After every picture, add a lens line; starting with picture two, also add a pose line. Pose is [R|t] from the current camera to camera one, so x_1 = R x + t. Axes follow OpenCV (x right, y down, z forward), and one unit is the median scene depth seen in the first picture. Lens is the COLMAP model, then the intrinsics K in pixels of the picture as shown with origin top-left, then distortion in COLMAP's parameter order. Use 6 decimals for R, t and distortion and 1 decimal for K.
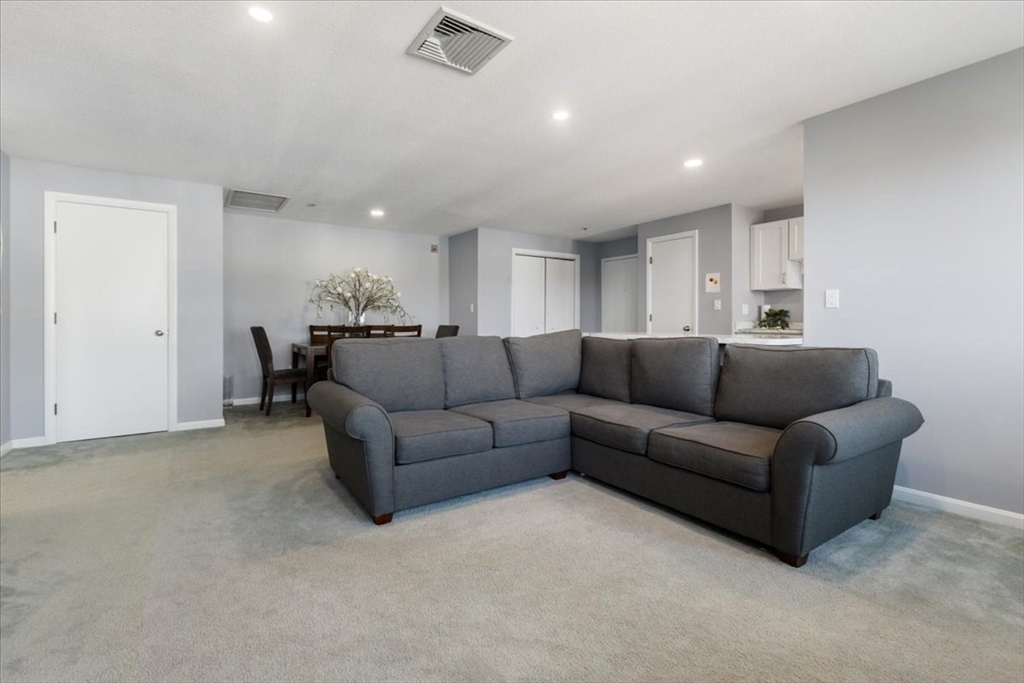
lens RADIAL K [[463.8, 0, 508.5], [0, 463.8, 319.2], [0, 0, 1]] dist [0.000993, 0.000006]
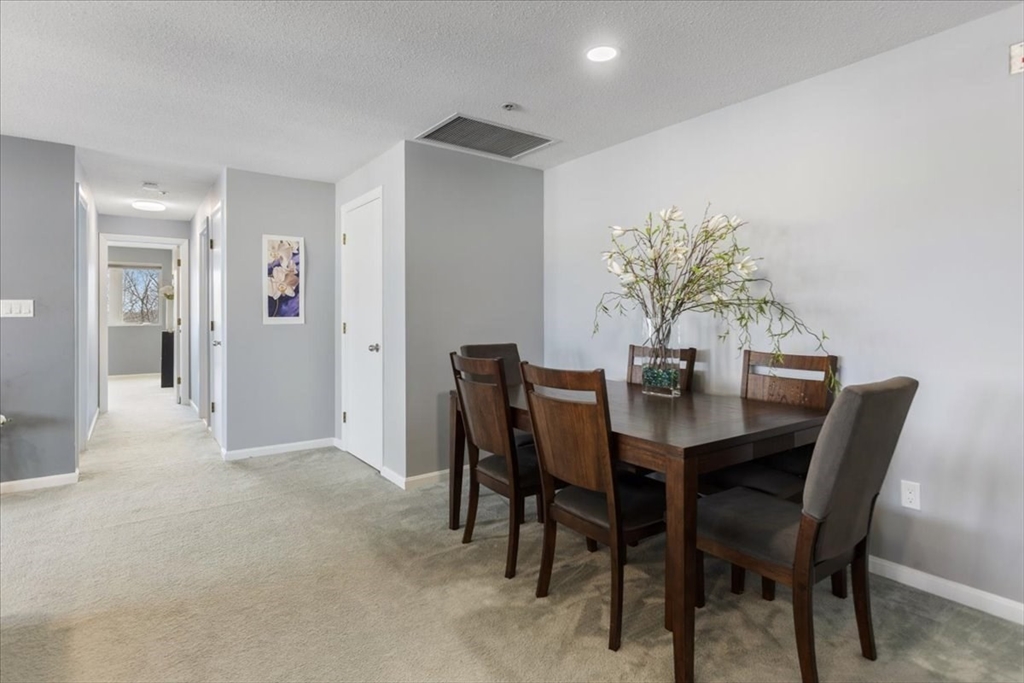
lens RADIAL K [[521.8, 0, 508.9], [0, 521.8, 311.1], [0, 0, 1]] dist [-0.000241, -0.000123]
pose [[0.040013, -0.004964, -0.999187, 0.120390], [0.004130, 0.999980, -0.004803, -0.021084], [0.999191, -0.003934, 0.040033, 0.852829]]
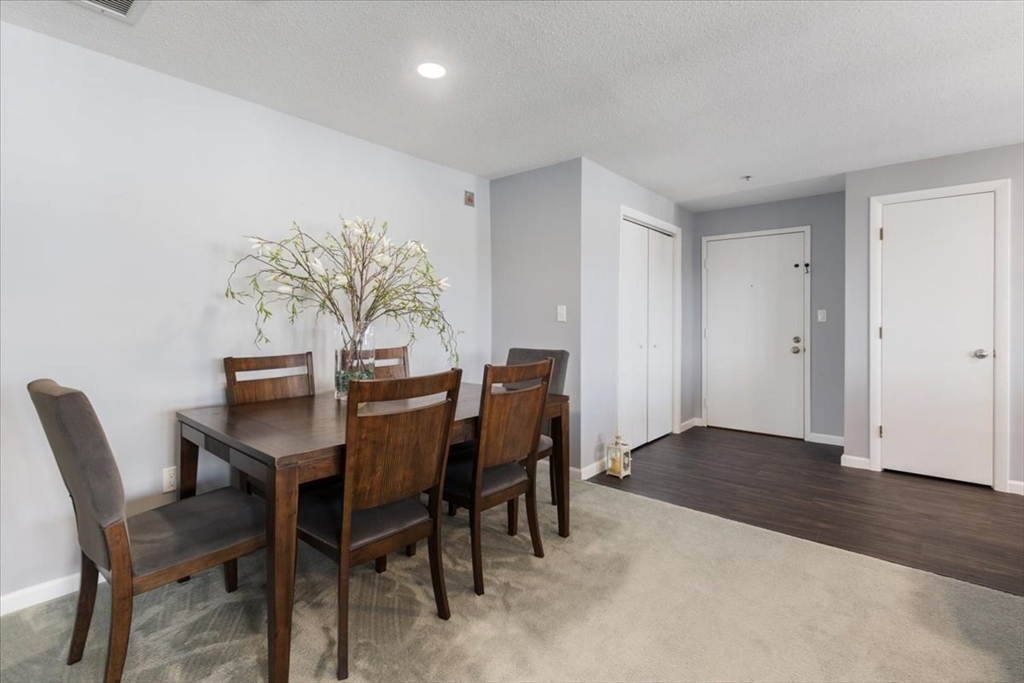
lens RADIAL K [[463.8, 0, 508.5], [0, 463.8, 319.2], [0, 0, 1]] dist [0.000993, 0.000006]
pose [[0.963699, 0.001404, 0.266986, -0.305948], [-0.002219, 0.999994, 0.002751, -0.020106], [-0.266981, -0.003244, 0.963696, 0.570553]]
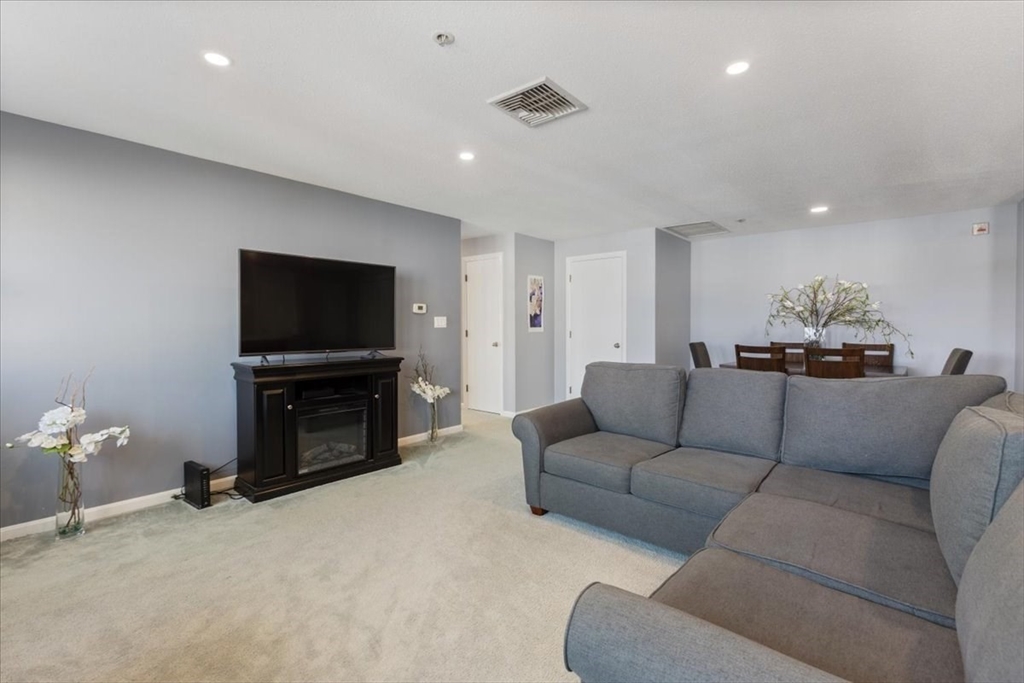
lens RADIAL K [[461.1, 0, 505.8], [0, 461.1, 328.7], [0, 0, 1]] dist [0.001557, 0.000214]
pose [[0.268846, 0.009387, -0.963137, 0.337503], [0.002979, 0.999940, 0.010577, -0.025663], [0.963179, -0.005712, 0.268802, 0.225795]]
